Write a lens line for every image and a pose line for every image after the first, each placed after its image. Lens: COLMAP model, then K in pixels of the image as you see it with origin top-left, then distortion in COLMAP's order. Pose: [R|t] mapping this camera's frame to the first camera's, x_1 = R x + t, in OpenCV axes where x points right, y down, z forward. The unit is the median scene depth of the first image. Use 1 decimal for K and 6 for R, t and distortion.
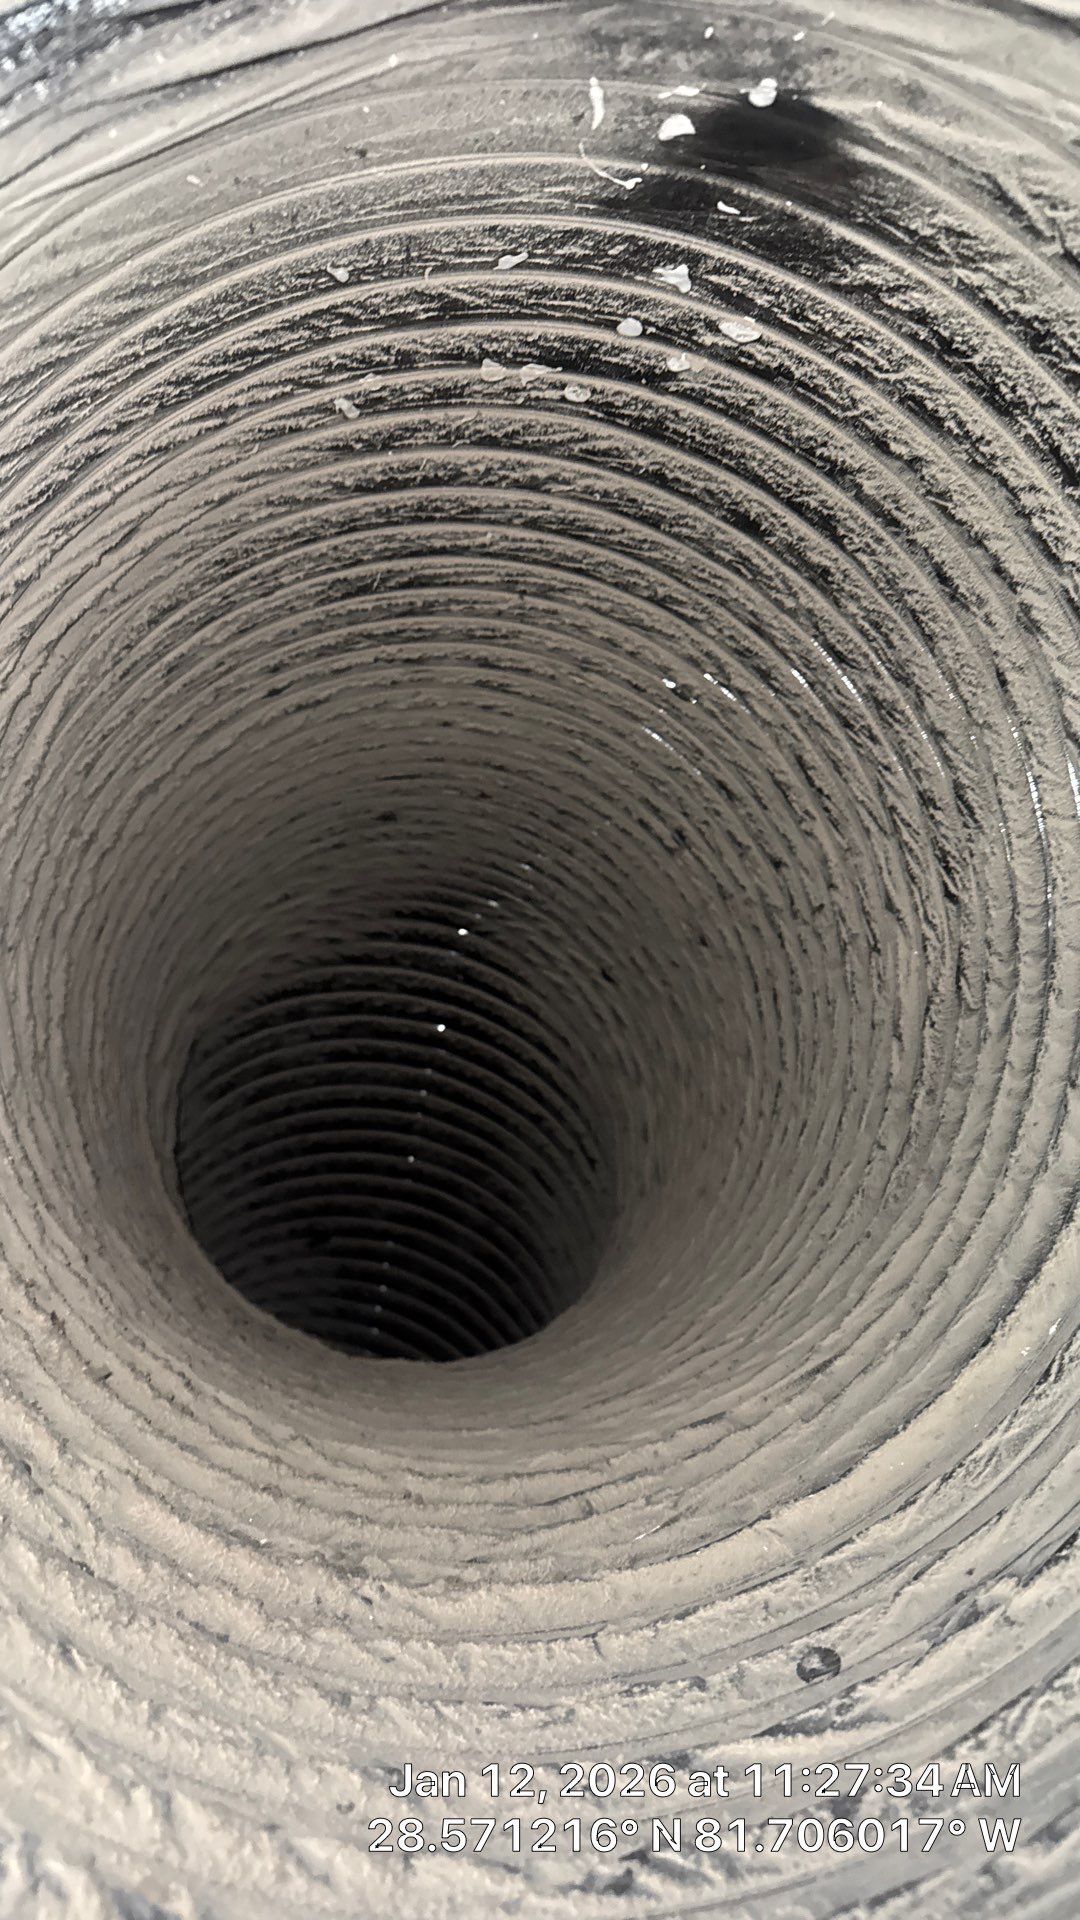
lens RADIAL K [[1397.0, 0, 532.2], [0, 1397.0, 960.7], [0, 0, 1]] dist [-0.009172, -0.008012]
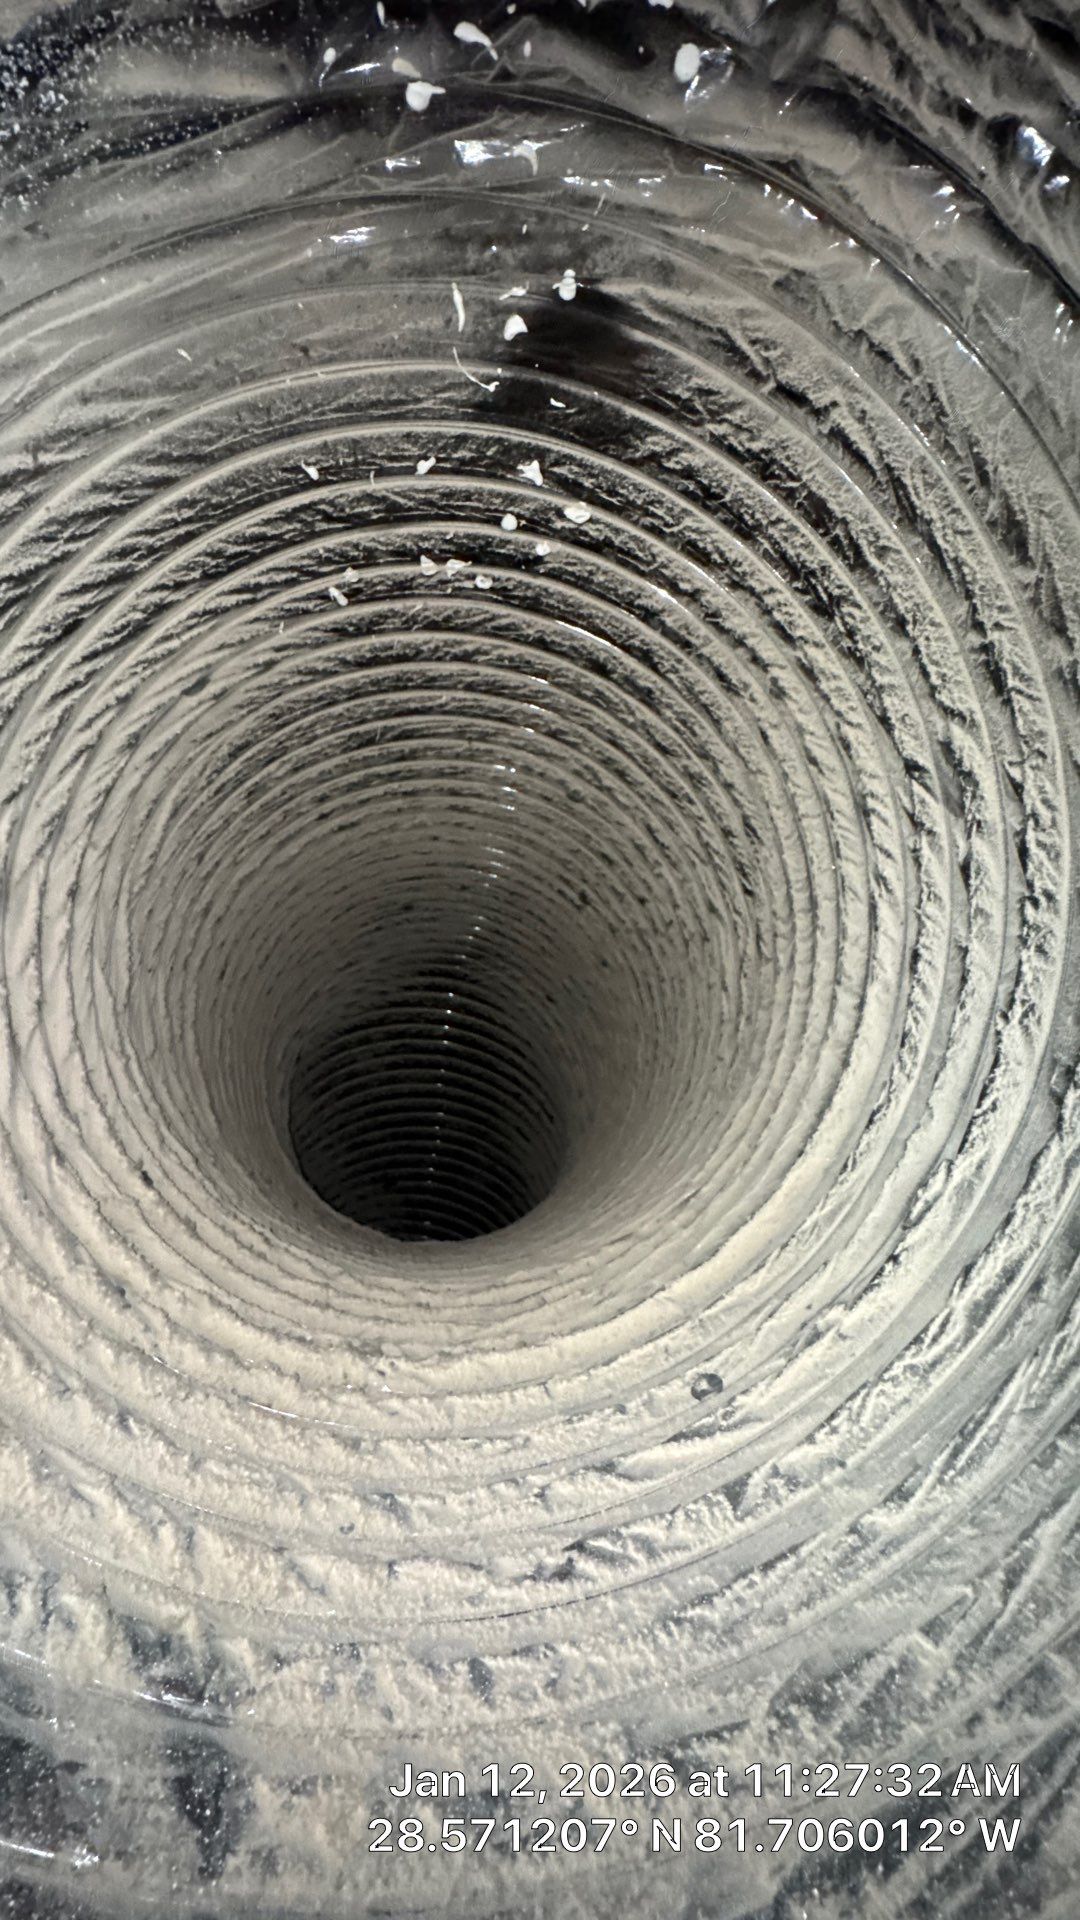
lens RADIAL K [[773.5, 0, 541.6], [0, 773.5, 963.1], [0, 0, 1]] dist [-0.002775, 0.000393]
pose [[0.996831, -0.073059, 0.031459, 0.047110], [0.075761, 0.992531, -0.095617, 0.142001], [-0.024238, 0.097698, 0.994921, 0.194512]]
